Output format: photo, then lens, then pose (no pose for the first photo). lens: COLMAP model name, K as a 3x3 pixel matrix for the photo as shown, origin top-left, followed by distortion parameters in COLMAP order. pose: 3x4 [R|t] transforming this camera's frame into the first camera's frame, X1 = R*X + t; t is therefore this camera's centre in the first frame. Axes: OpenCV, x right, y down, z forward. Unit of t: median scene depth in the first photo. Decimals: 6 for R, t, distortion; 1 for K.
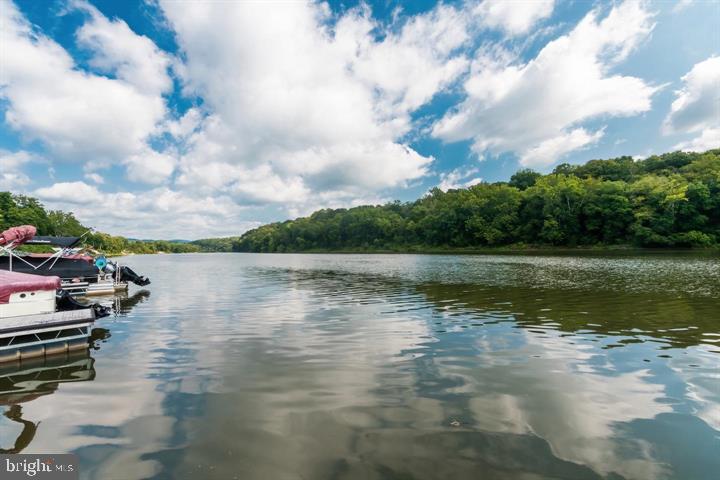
lens RADIAL K [[312.5, 0, 358.1], [0, 312.5, 245.3], [0, 0, 1]] dist [-0.000250, -0.000912]
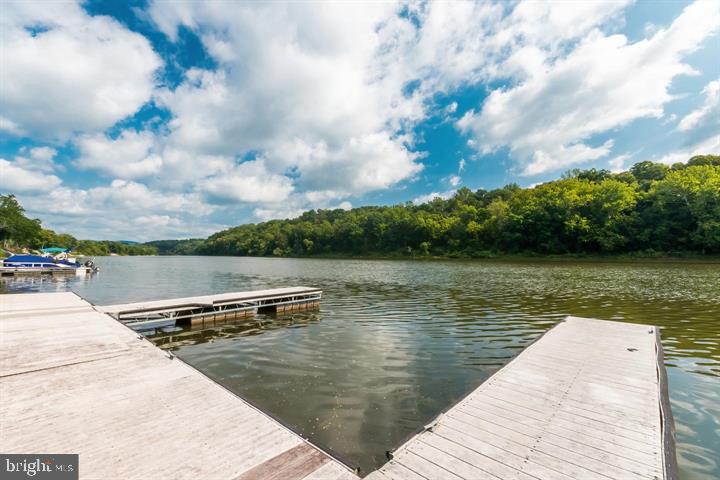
lens RADIAL K [[312.5, 0, 358.1], [0, 312.5, 245.3], [0, 0, 1]] dist [-0.000250, -0.000912]
pose [[0.992546, 0.020352, 0.120162, -0.080116], [-0.018140, 0.999646, -0.019478, 0.002347], [-0.120516, 0.017153, 0.992563, 0.074545]]
